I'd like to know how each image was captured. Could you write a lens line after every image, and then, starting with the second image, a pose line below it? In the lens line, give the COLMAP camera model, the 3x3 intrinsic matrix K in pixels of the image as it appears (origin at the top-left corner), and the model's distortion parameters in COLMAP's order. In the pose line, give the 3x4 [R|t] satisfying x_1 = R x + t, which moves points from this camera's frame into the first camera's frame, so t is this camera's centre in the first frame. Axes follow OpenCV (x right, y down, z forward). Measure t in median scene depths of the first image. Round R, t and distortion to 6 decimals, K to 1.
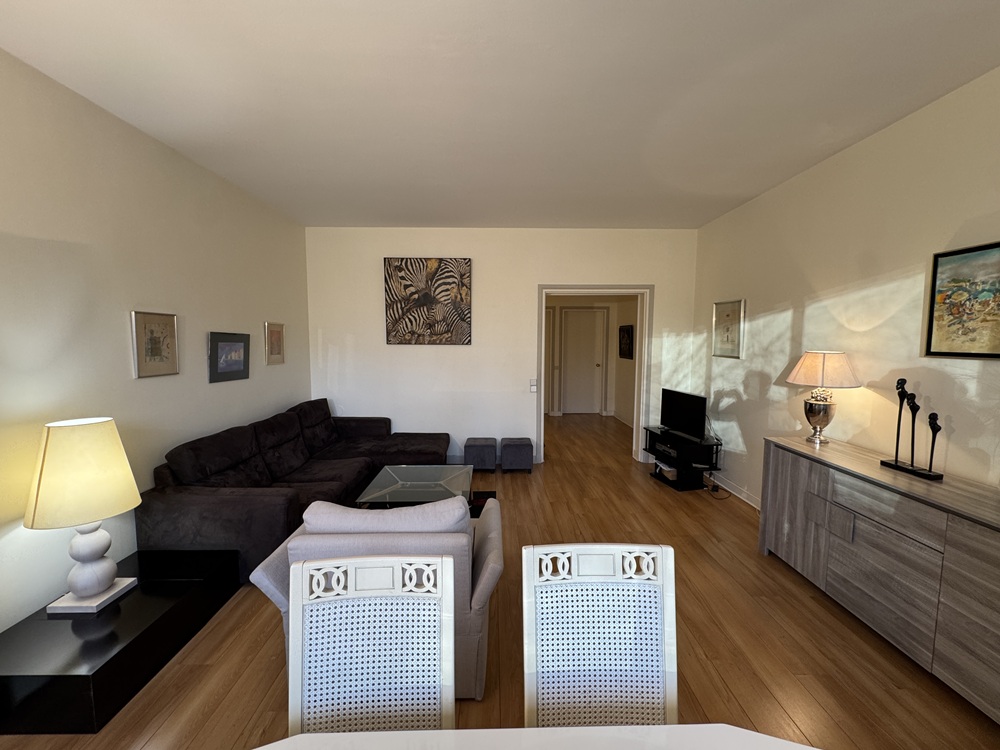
lens RADIAL K [[396.8, 0, 500.8], [0, 396.8, 371.6], [0, 0, 1]] dist [-0.006980, -0.000967]
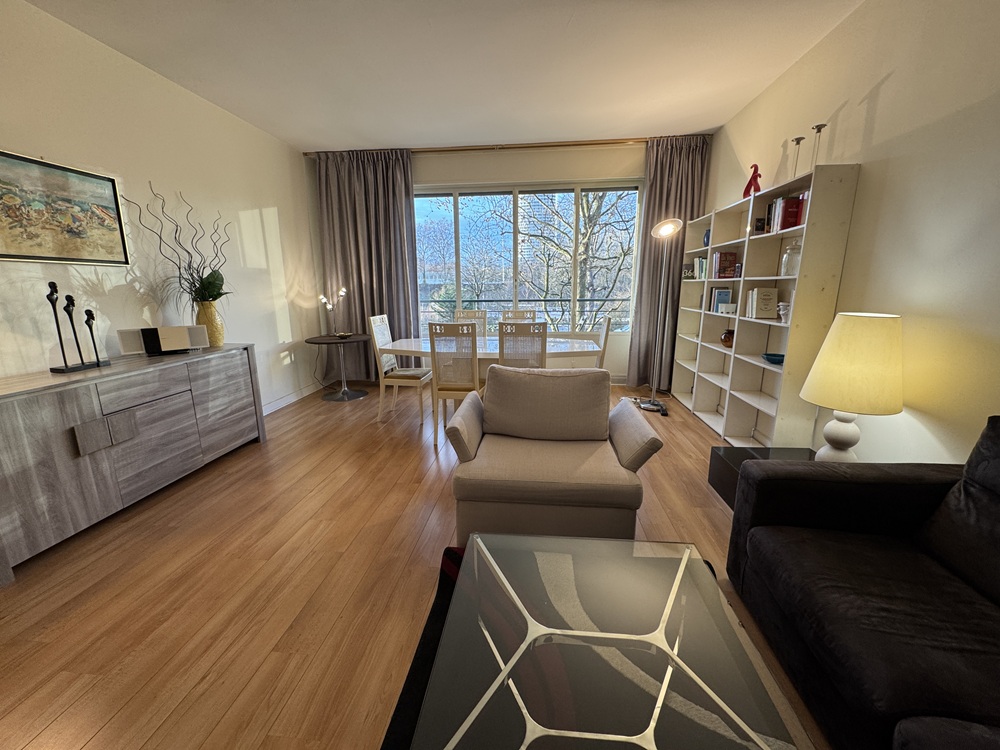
lens RADIAL K [[396.8, 0, 502.2], [0, 396.8, 374.6], [0, 0, 1]] dist [-0.006980, -0.000967]
pose [[-0.993976, -0.016494, 0.108353, -0.242951], [0.015739, 0.956884, 0.290045, -0.028519], [-0.108465, 0.290003, -0.950859, 2.002133]]
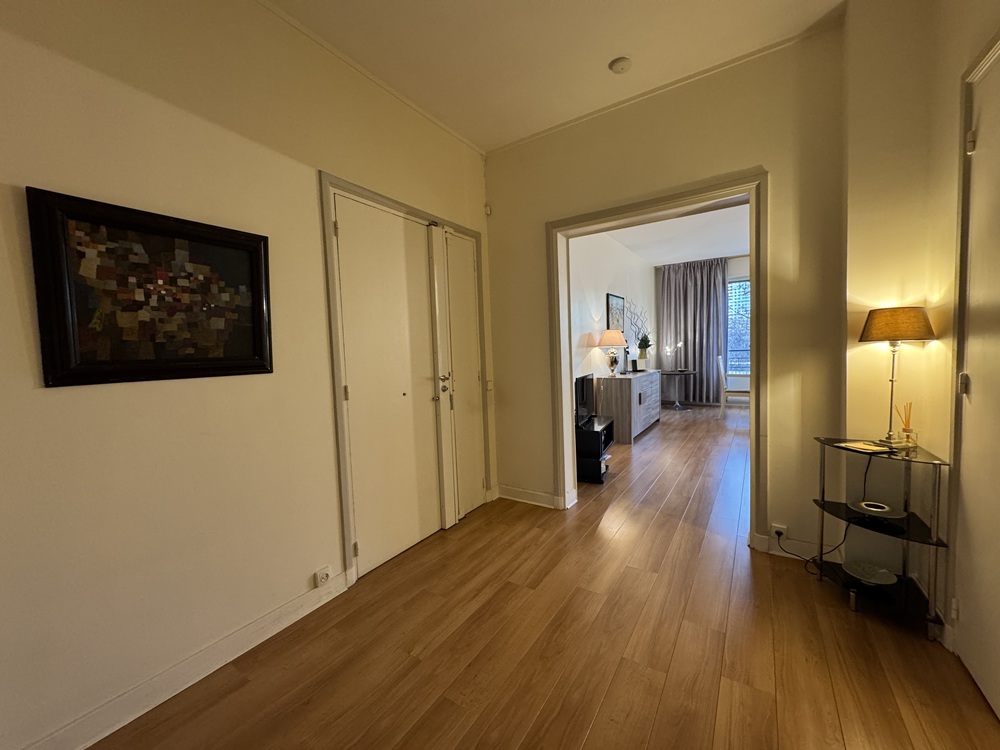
lens RADIAL K [[396.8, 0, 495.6], [0, 396.8, 372.7], [0, 0, 1]] dist [-0.006980, -0.000967]
pose [[-0.830212, -0.006972, 0.557404, 0.246492], [0.073607, 0.989796, 0.122012, -0.154125], [-0.552566, 0.142324, -0.821227, 3.825253]]
